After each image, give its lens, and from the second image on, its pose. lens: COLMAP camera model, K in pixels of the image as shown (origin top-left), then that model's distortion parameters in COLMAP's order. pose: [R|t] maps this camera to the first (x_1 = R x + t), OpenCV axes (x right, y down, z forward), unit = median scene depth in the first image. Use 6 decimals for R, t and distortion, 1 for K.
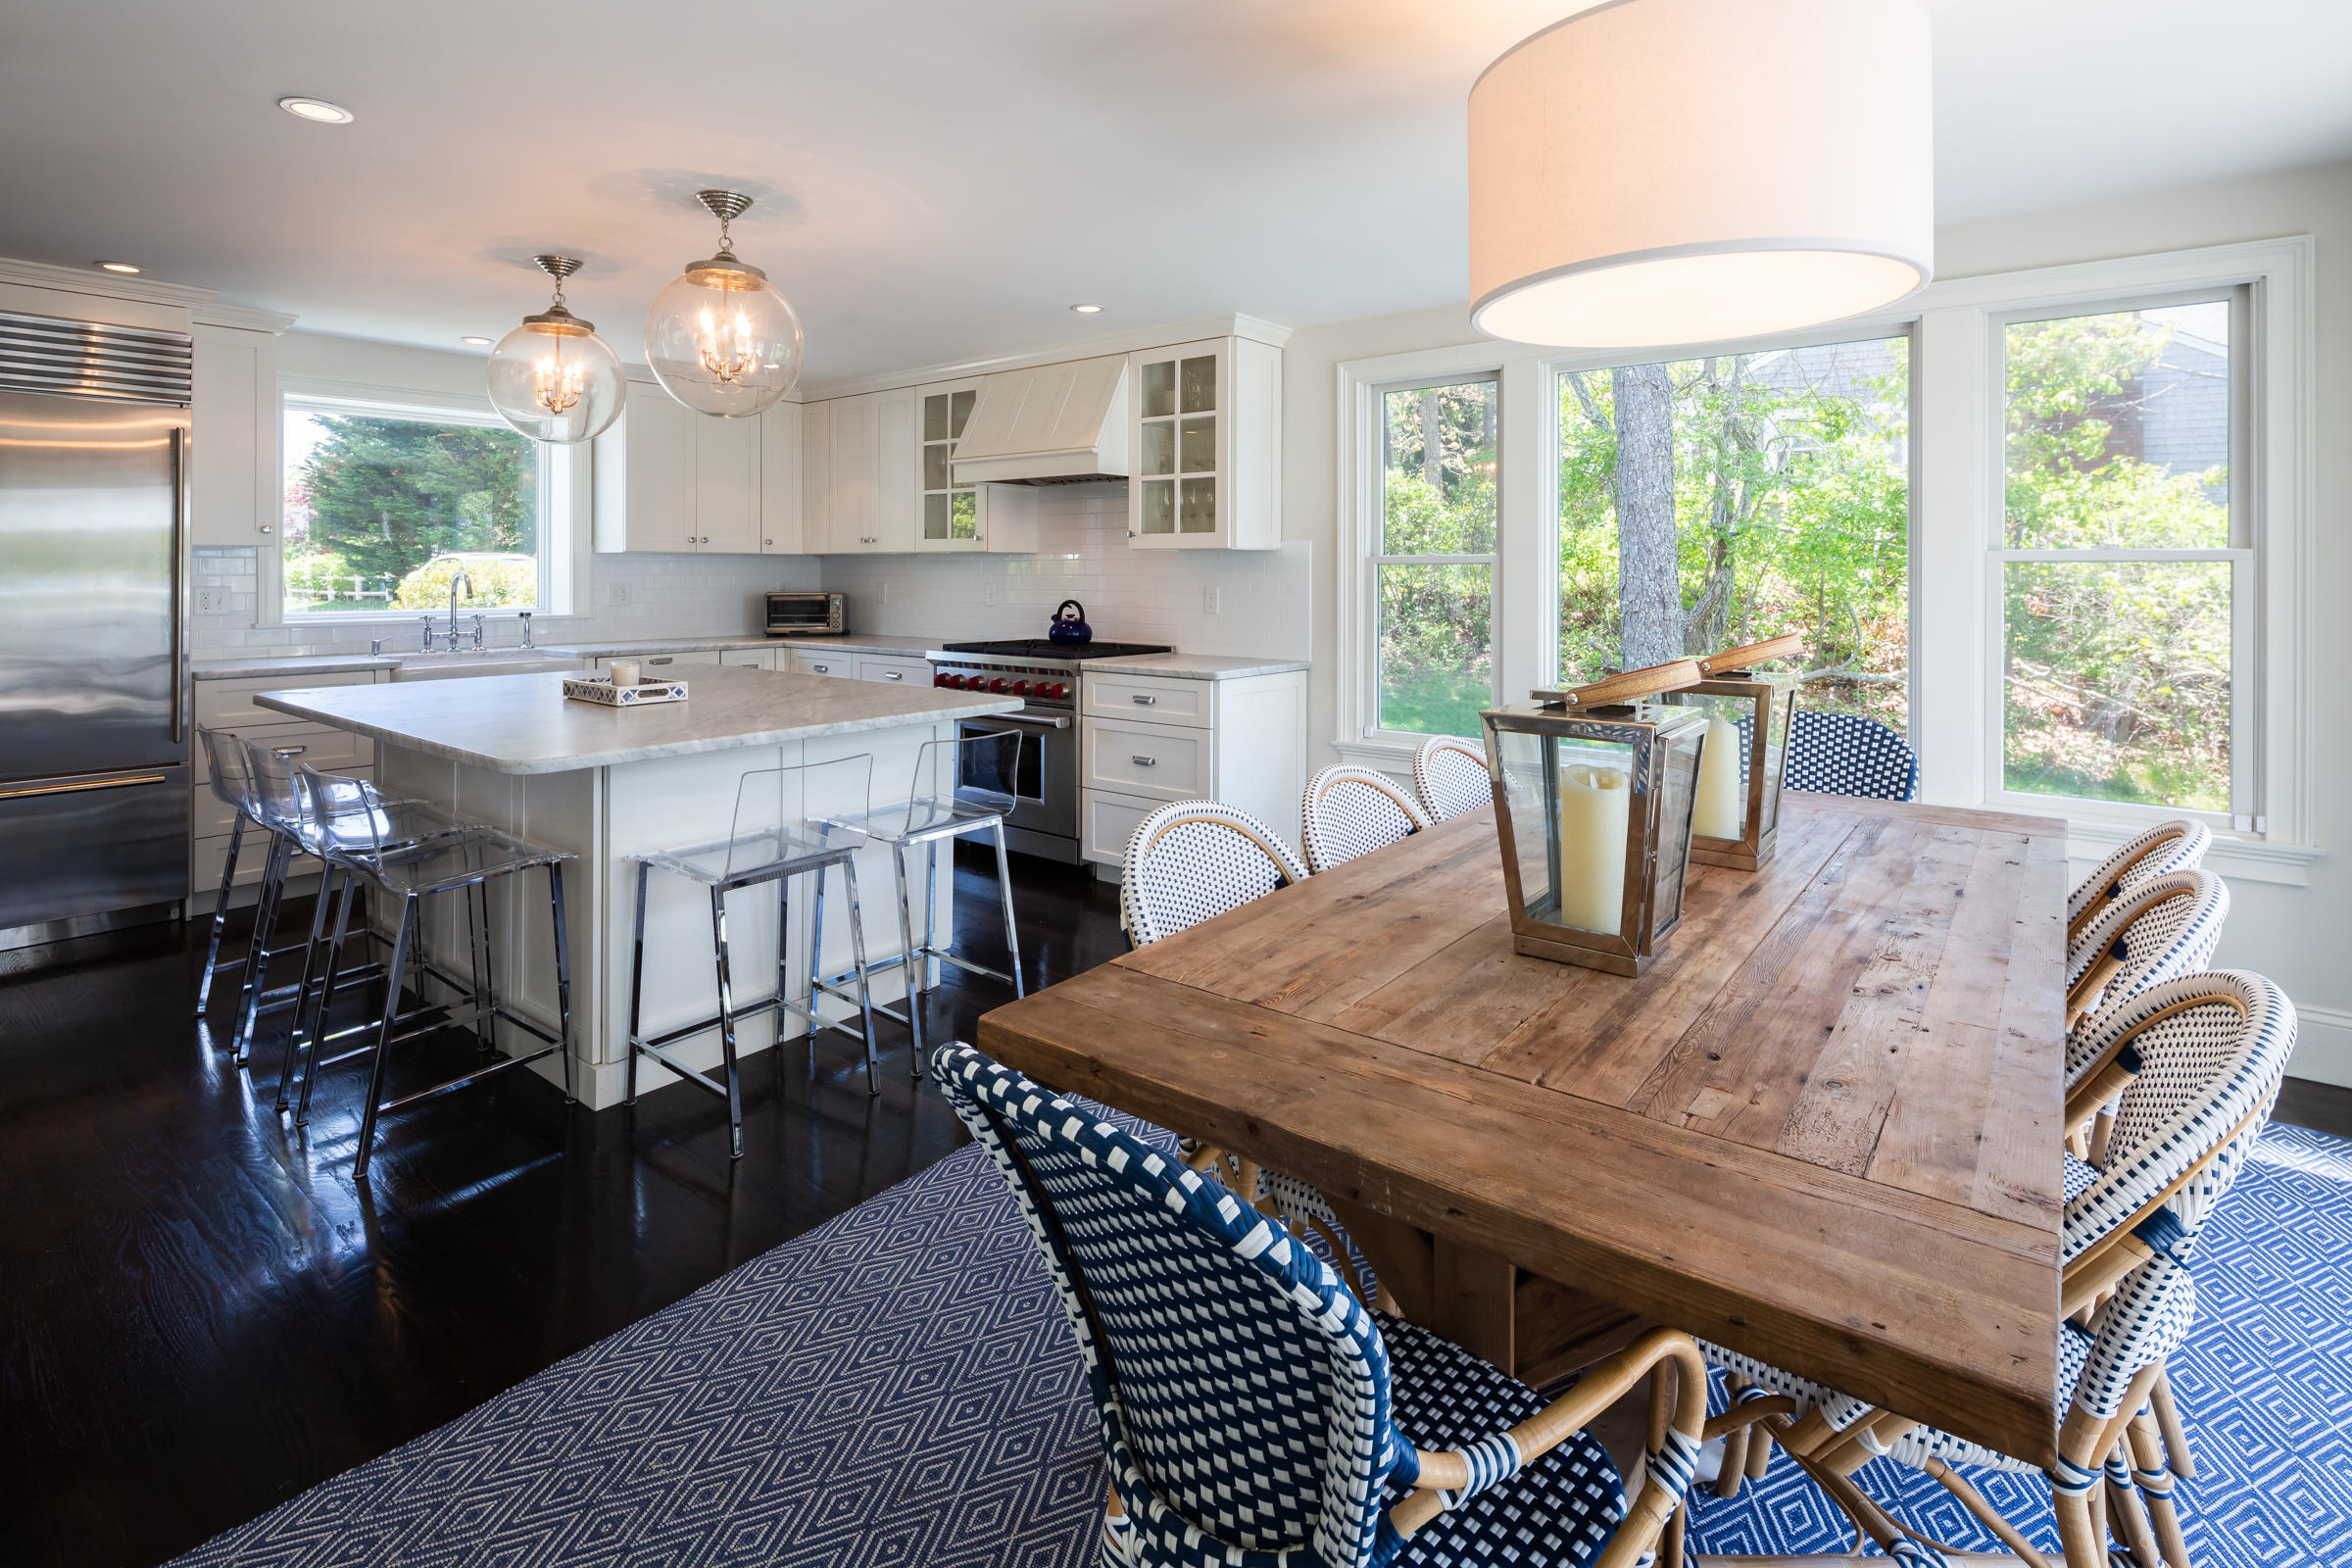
lens RADIAL K [[1069.5, 0, 1164.4], [0, 1069.5, 771.9], [0, 0, 1]] dist [-0.003811, -0.001334]
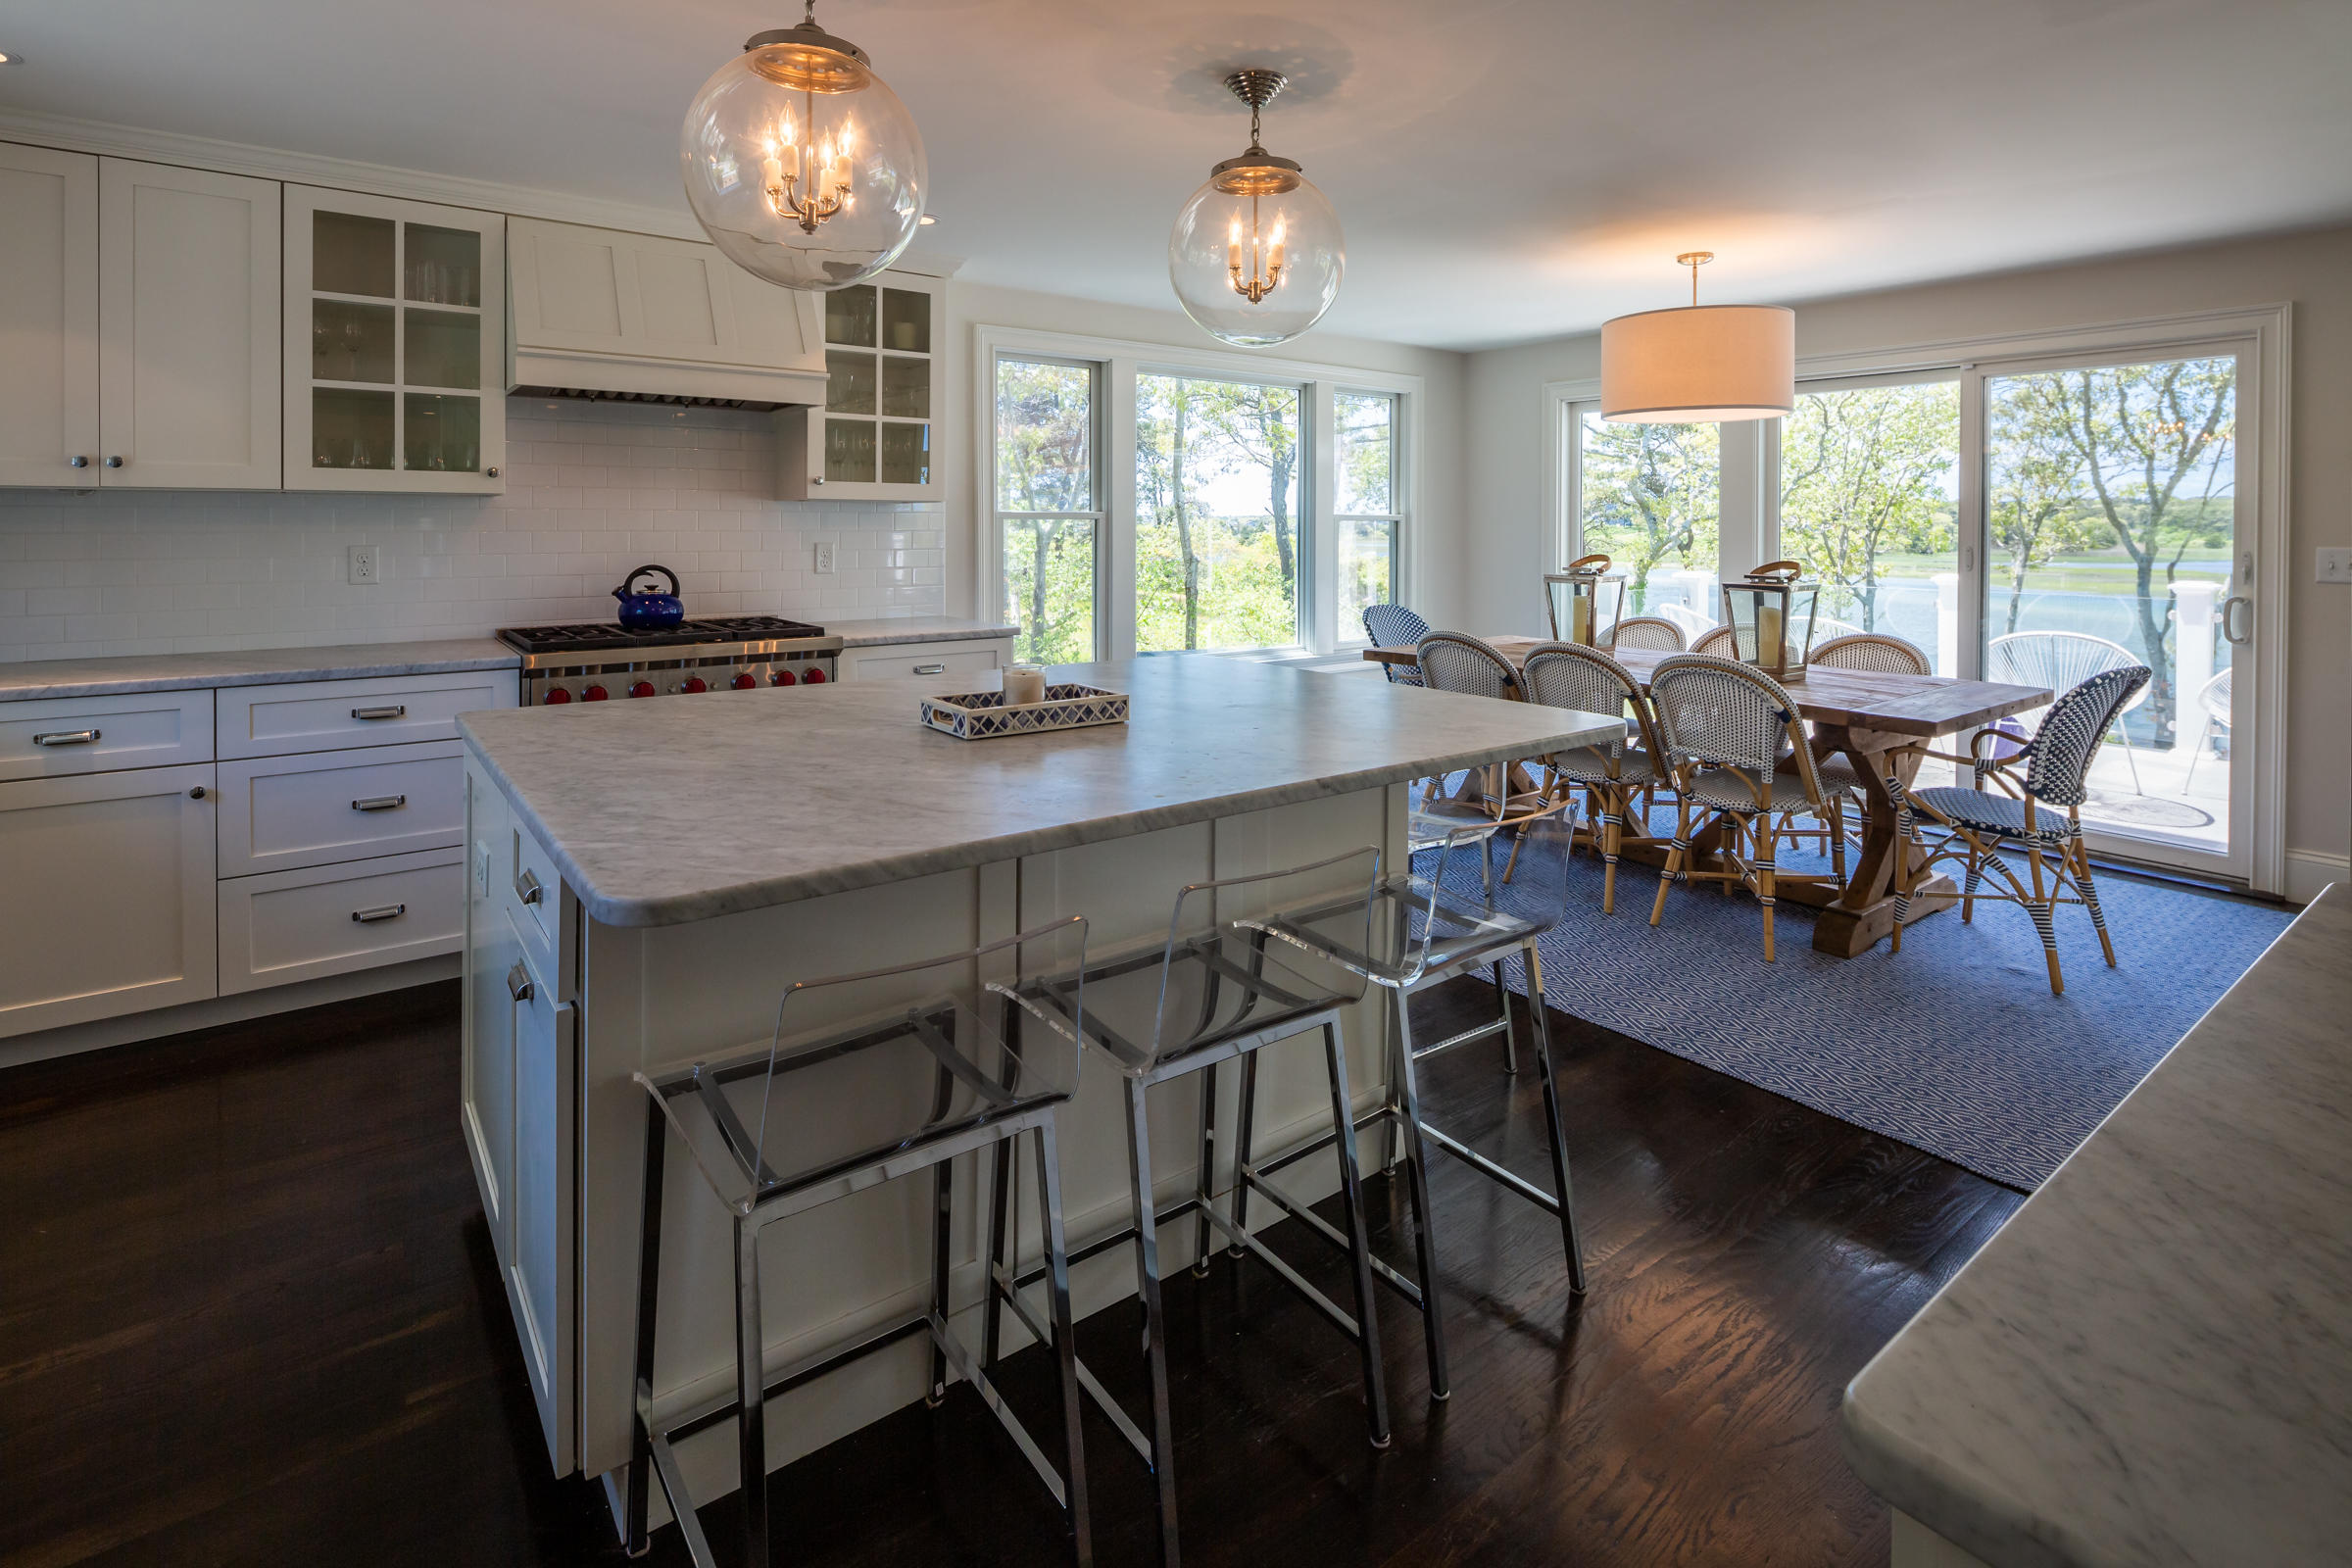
lens RADIAL K [[1069.5, 0, 1164.4], [0, 1069.5, 771.9], [0, 0, 1]] dist [-0.003811, -0.001334]
pose [[0.270600, -0.222079, 0.936727, -0.752920], [0.165292, 0.969297, 0.182052, -0.107049], [-0.948396, 0.105570, 0.298999, 0.504771]]
